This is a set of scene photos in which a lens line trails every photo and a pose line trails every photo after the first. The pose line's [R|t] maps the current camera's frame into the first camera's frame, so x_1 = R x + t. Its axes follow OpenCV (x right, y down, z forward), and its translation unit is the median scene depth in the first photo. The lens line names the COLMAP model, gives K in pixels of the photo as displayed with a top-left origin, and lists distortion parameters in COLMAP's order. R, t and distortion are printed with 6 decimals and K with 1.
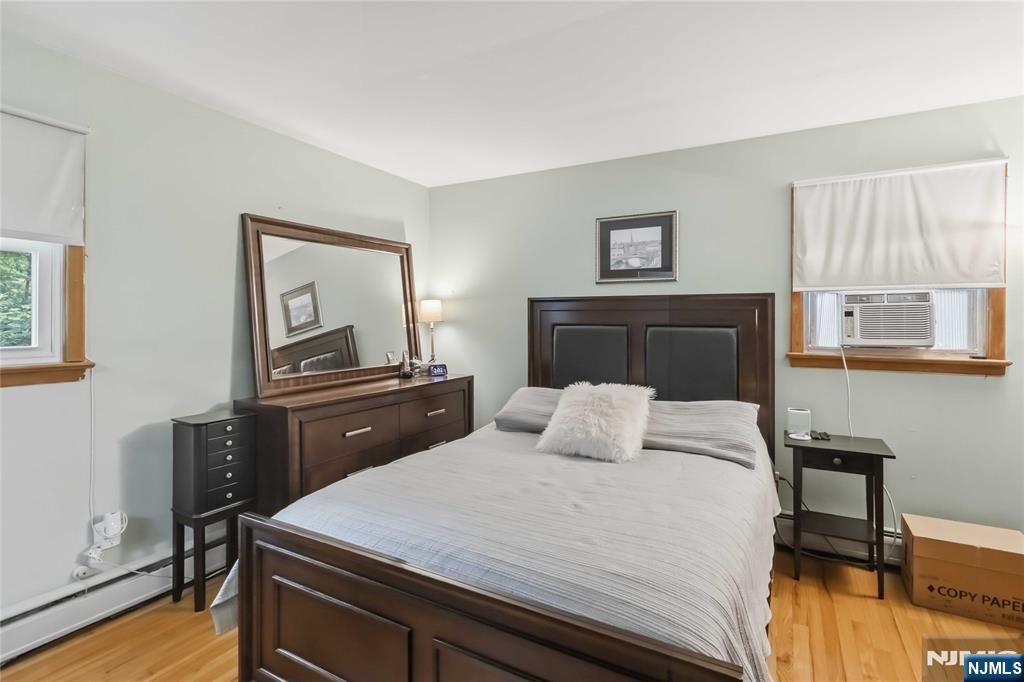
lens RADIAL K [[485.8, 0, 528.2], [0, 485.8, 316.5], [0, 0, 1]] dist [0.000692, -0.001099]
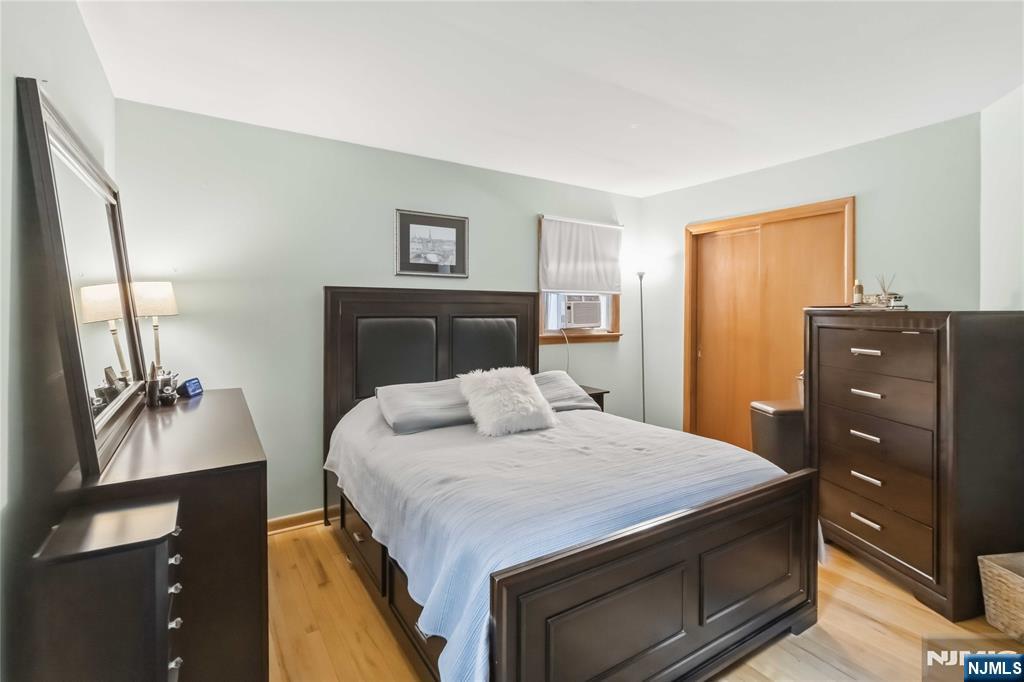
lens RADIAL K [[485.8, 0, 522.8], [0, 485.8, 314.2], [0, 0, 1]] dist [0.000692, -0.001099]
pose [[0.484038, -0.008109, 0.875010, -0.656447], [-0.006226, 0.999900, 0.012711, -0.002879], [-0.875025, -0.011601, 0.483939, 0.327453]]
